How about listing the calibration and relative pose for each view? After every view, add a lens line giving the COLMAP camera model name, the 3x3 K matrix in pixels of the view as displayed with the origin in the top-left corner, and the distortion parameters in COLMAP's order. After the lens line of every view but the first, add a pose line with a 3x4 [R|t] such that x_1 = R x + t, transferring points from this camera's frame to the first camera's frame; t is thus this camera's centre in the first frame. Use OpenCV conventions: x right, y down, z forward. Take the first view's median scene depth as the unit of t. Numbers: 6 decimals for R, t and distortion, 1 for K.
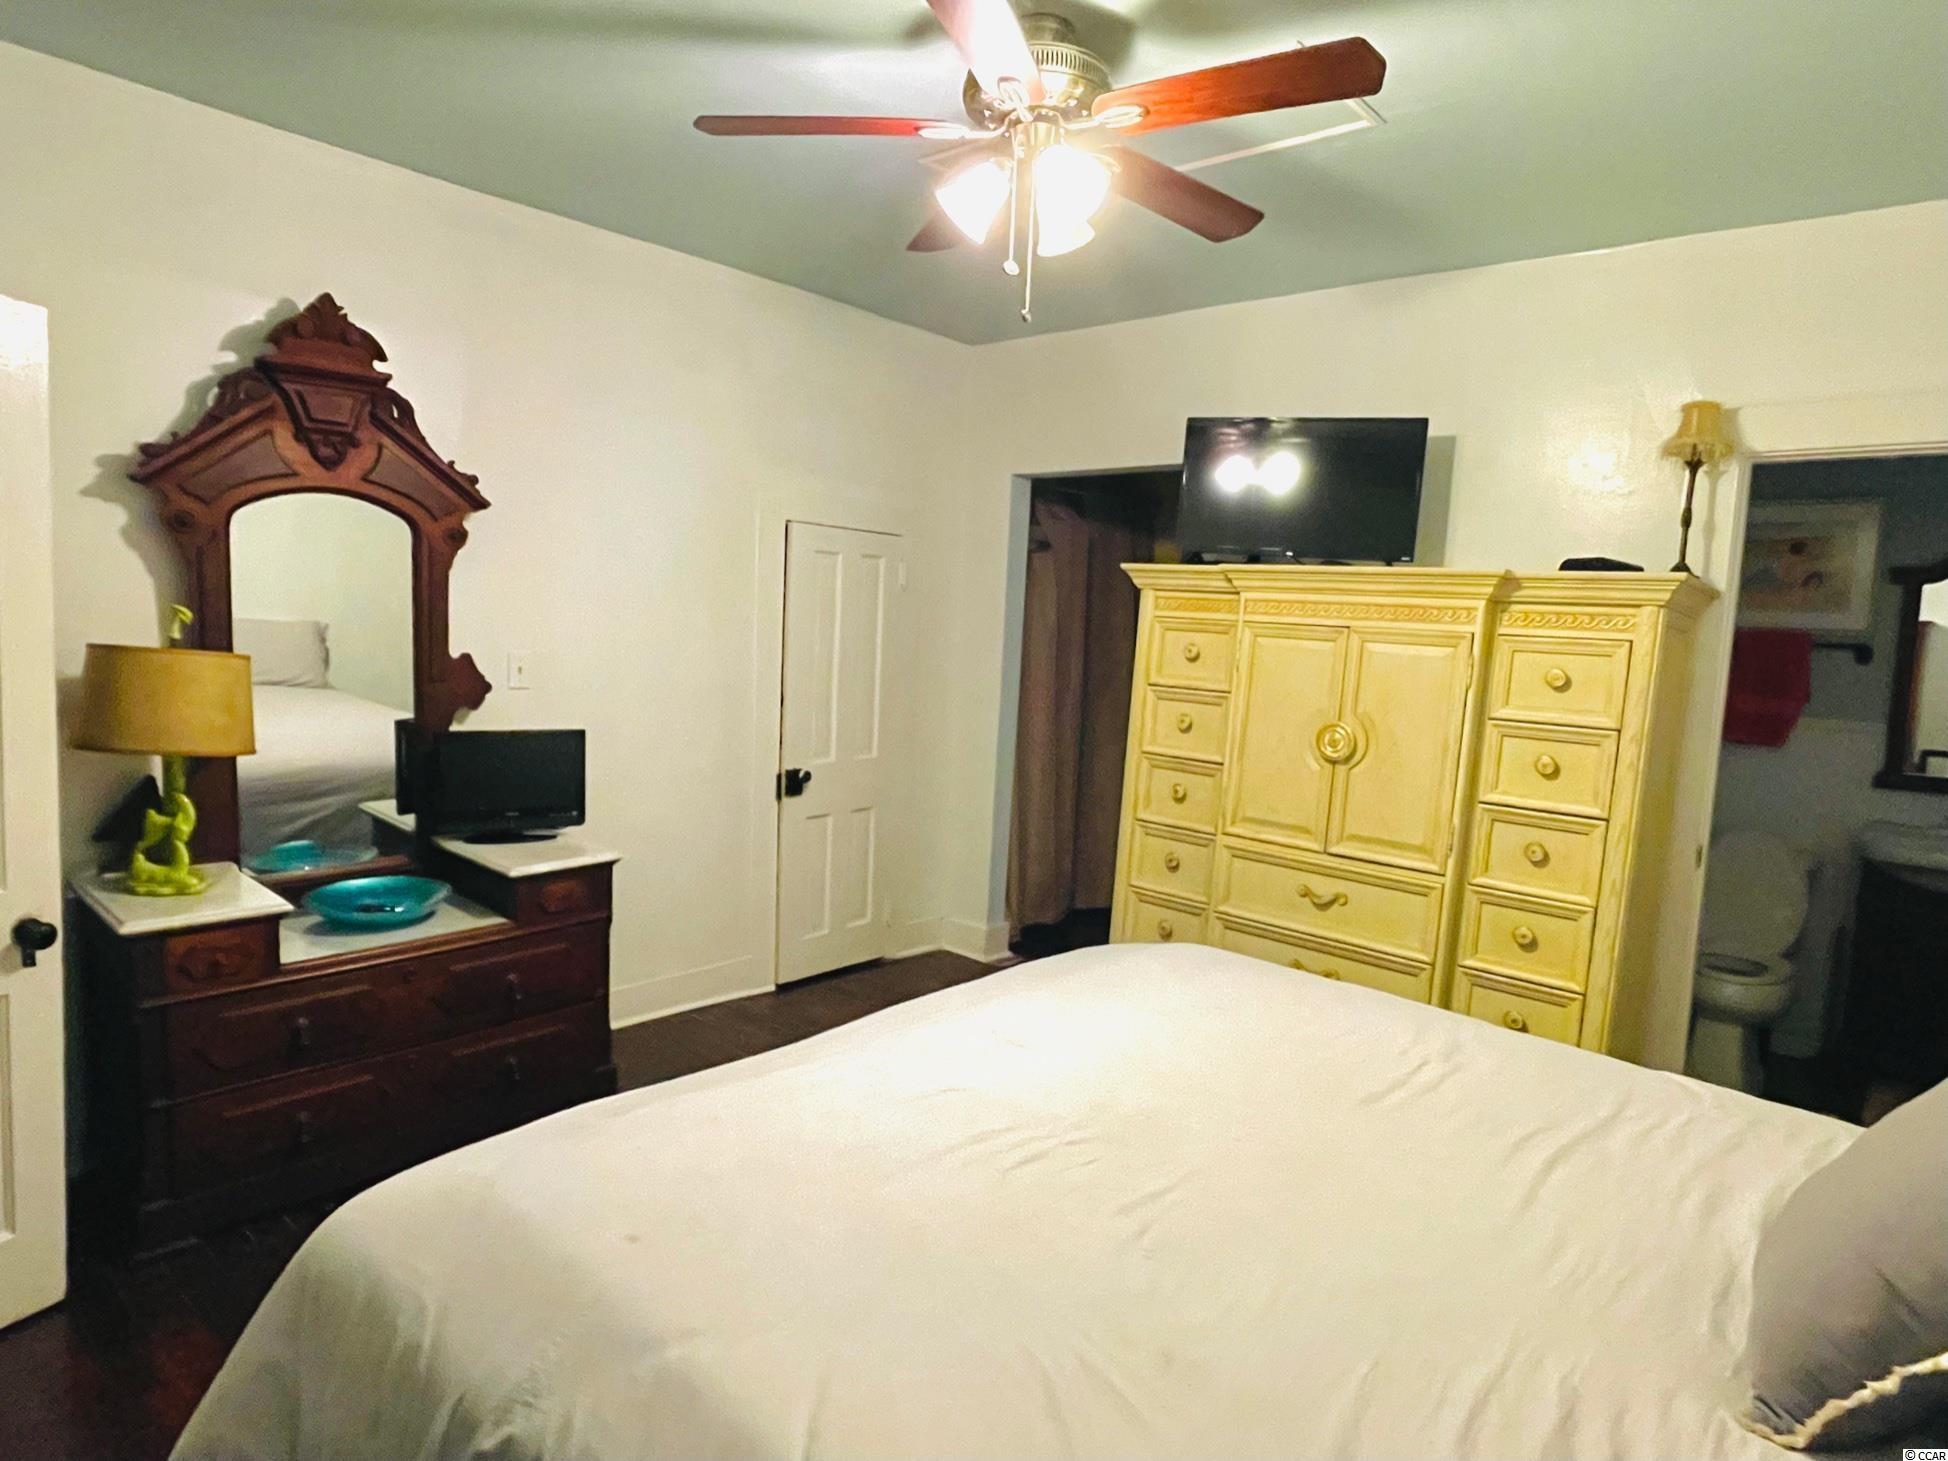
lens RADIAL K [[1092.5, 0, 983.0], [0, 1092.5, 723.7], [0, 0, 1]] dist [-0.001522, -0.000277]
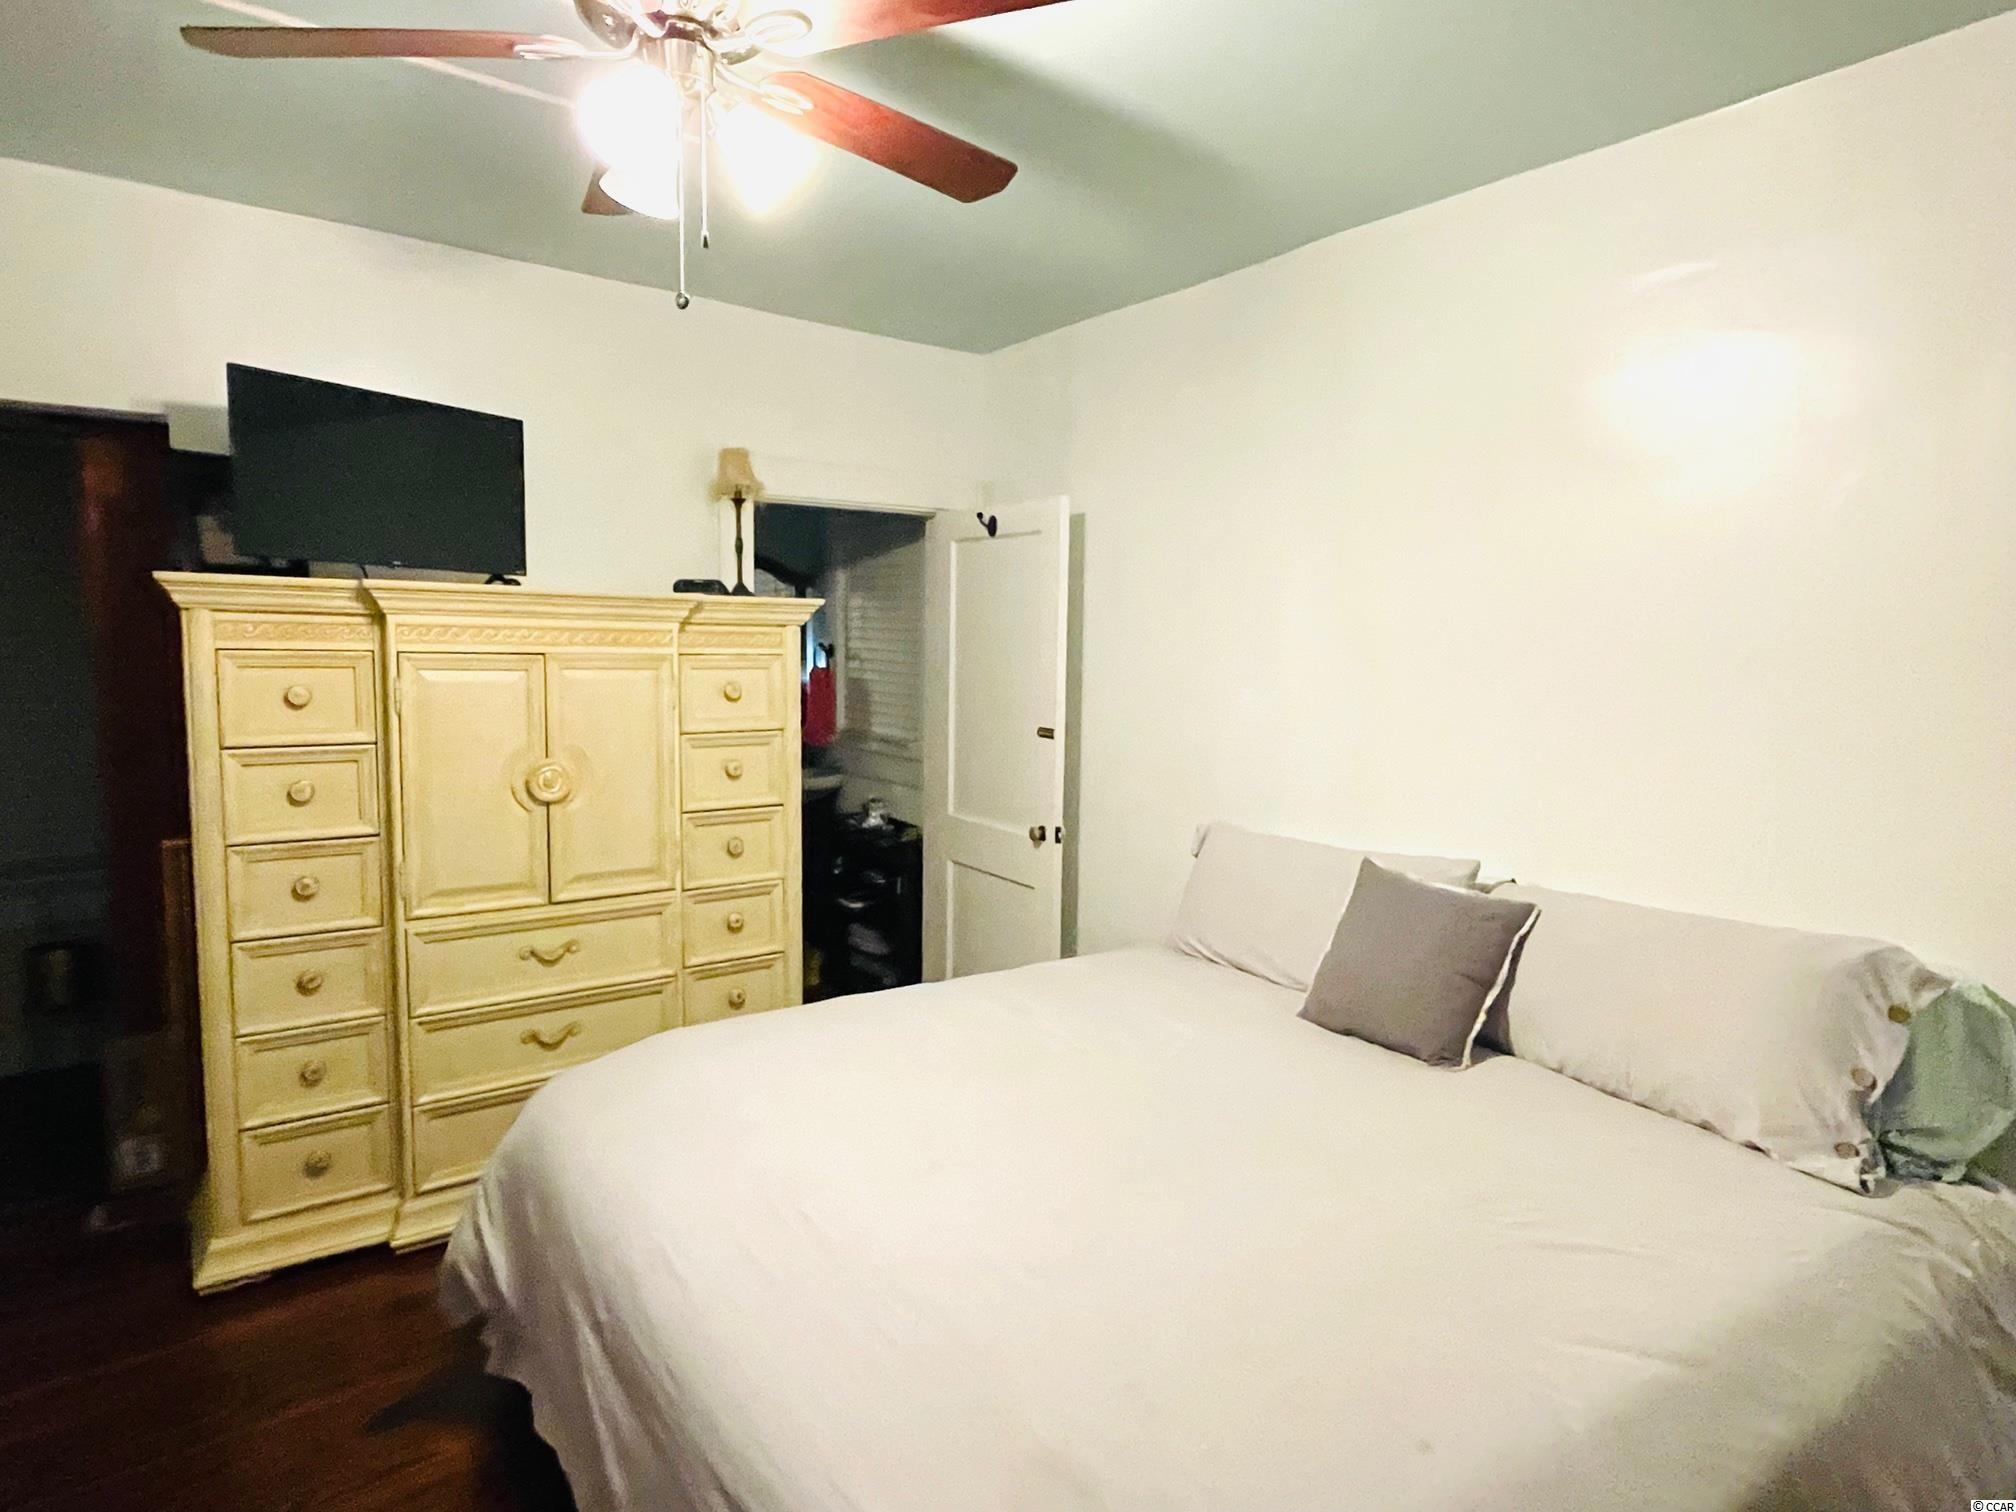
lens RADIAL K [[1130.6, 0, 1018.7], [0, 1130.6, 765.7], [0, 0, 1]] dist [-0.001522, -0.000277]
pose [[0.230865, -0.142738, 0.962459, -0.489589], [0.103039, 0.987205, 0.121692, -0.069212], [-0.967515, 0.071077, 0.242618, 0.390021]]
